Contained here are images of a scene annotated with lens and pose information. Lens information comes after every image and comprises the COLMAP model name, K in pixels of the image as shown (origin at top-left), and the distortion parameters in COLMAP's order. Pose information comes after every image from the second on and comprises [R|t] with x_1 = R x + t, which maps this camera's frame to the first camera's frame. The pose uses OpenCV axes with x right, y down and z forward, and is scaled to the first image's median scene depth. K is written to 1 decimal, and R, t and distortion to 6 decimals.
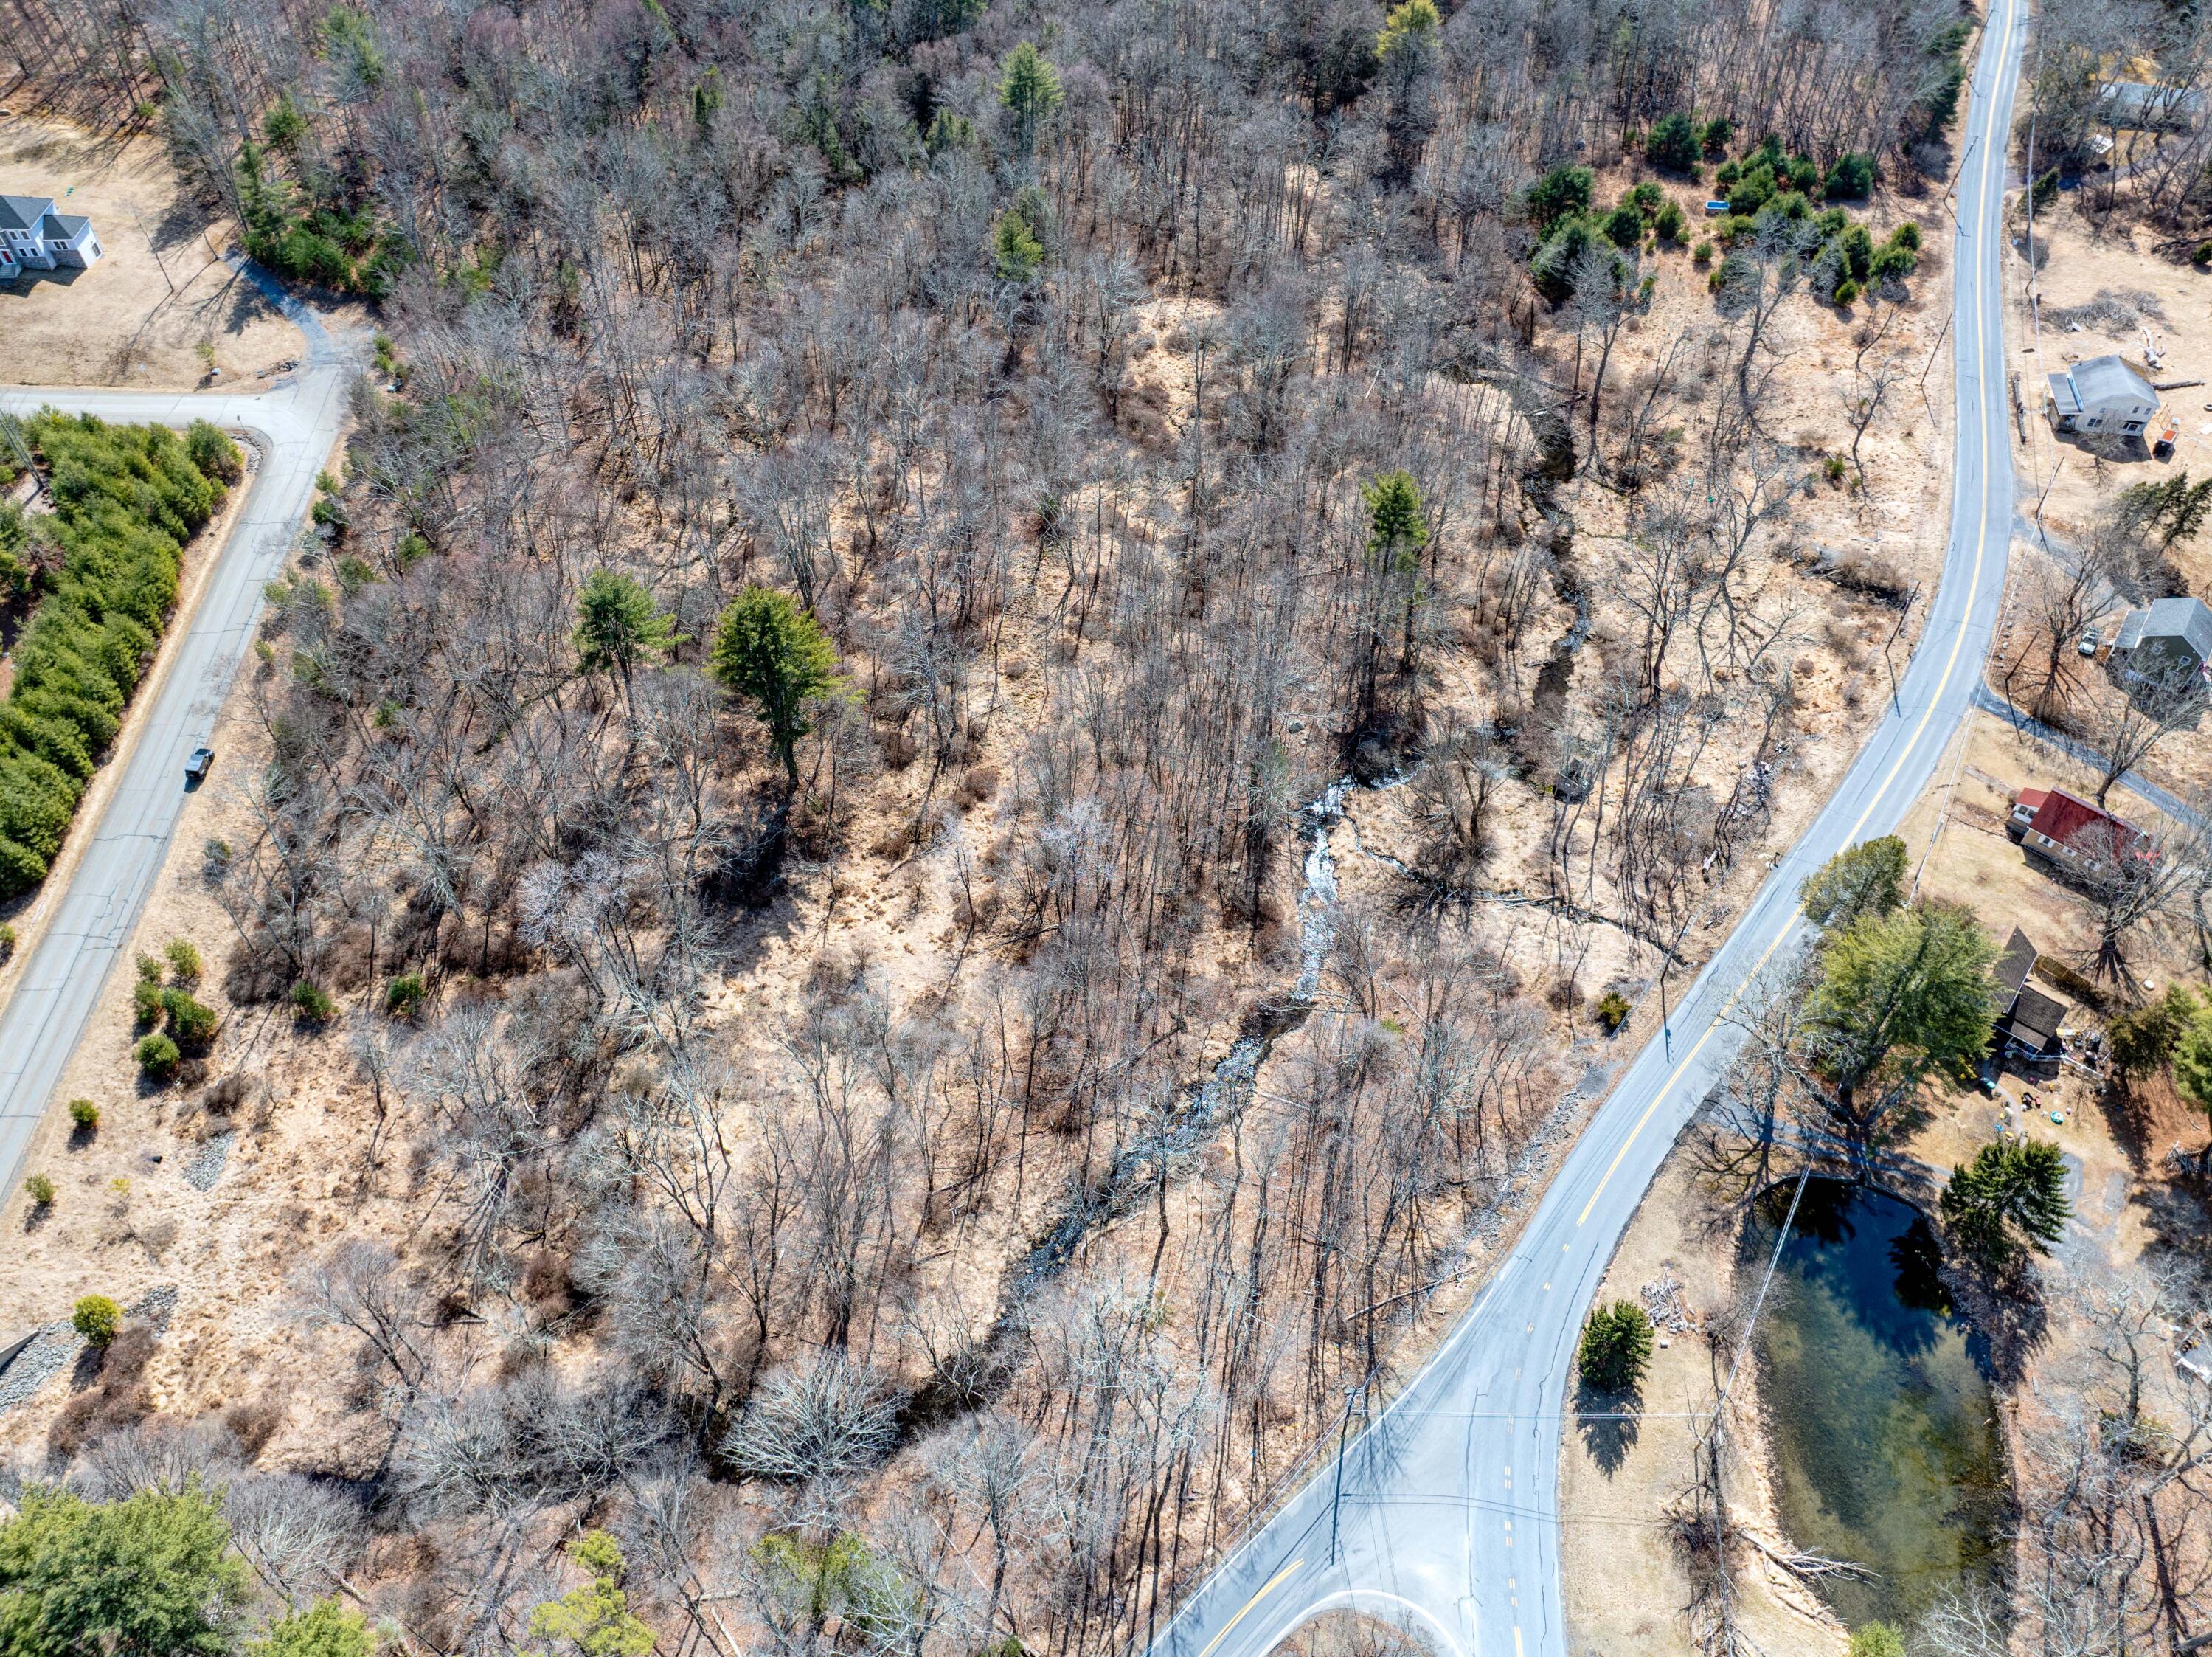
lens RADIAL K [[1541.2, 0, 1100.8], [0, 1541.2, 830.4], [0, 0, 1]] dist [-0.045177, 0.016861]
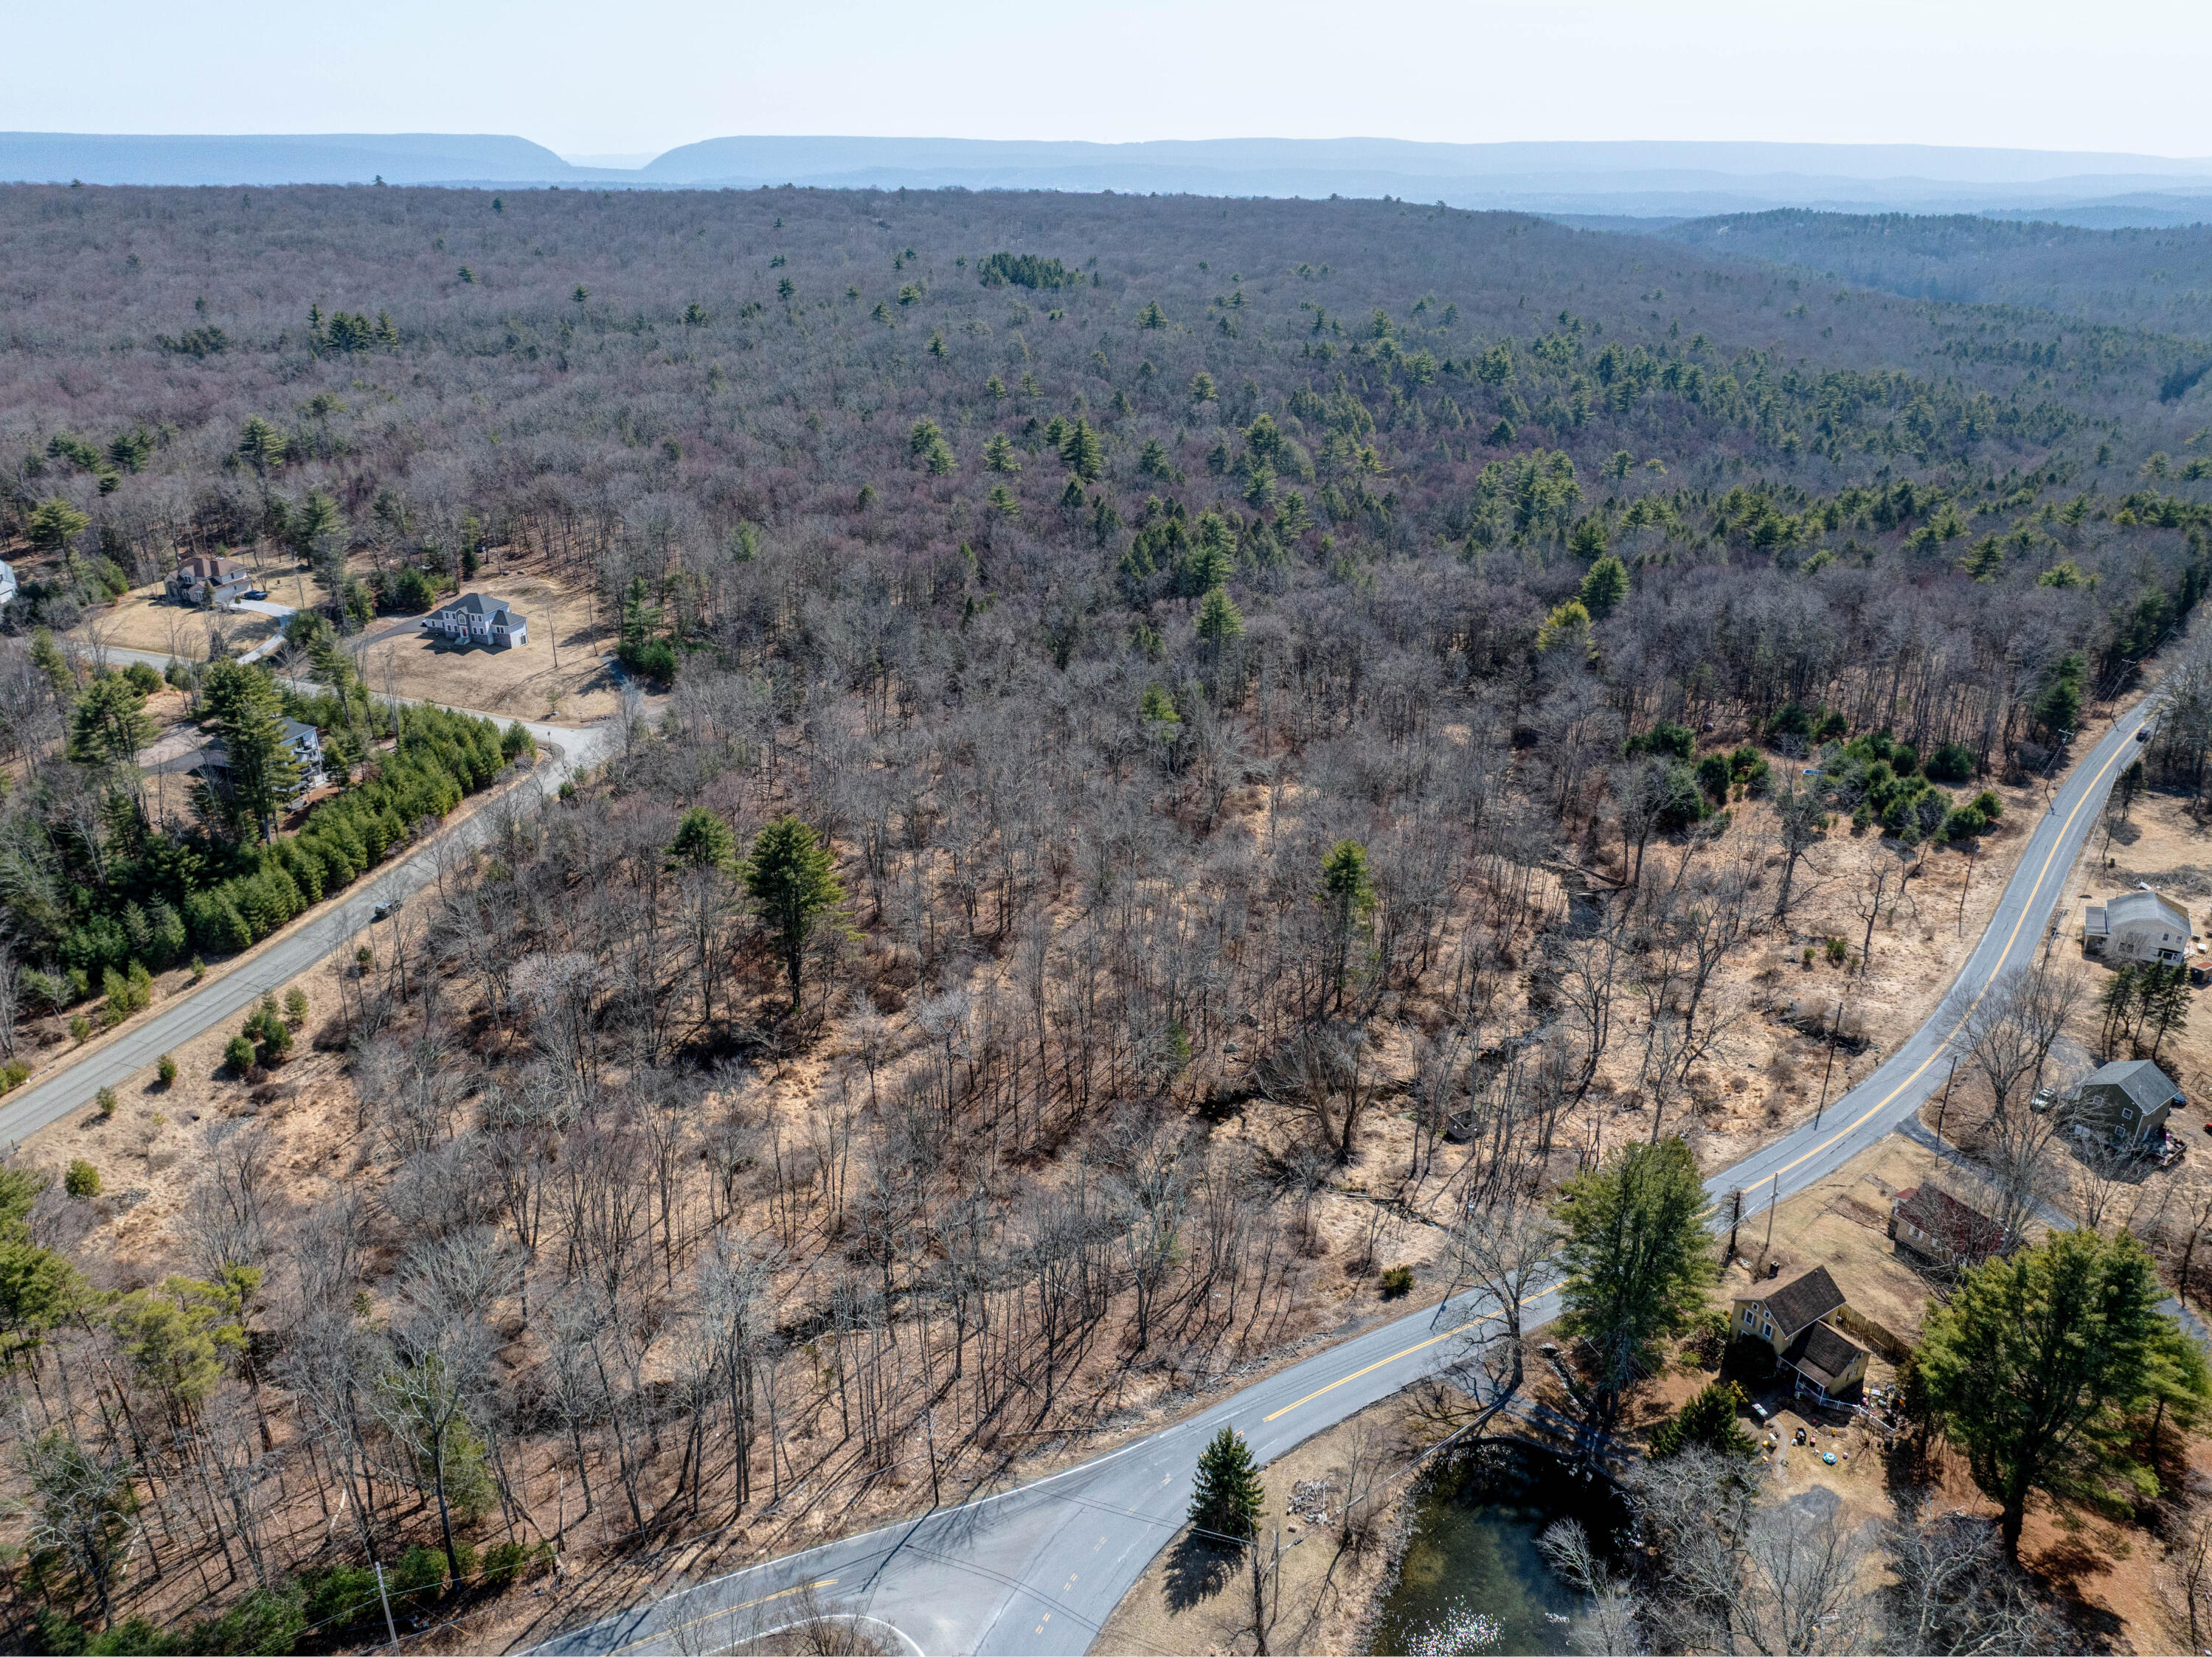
lens RADIAL K [[1540.9, 0, 1112.2], [0, 1540.9, 828.4], [0, 0, 1]] dist [-0.045177, 0.016861]
pose [[0.949157, 0.126514, -0.288262, 0.386136], [-0.240689, 0.881845, -0.405485, 0.292073], [0.202903, 0.454250, 0.867460, -0.049246]]
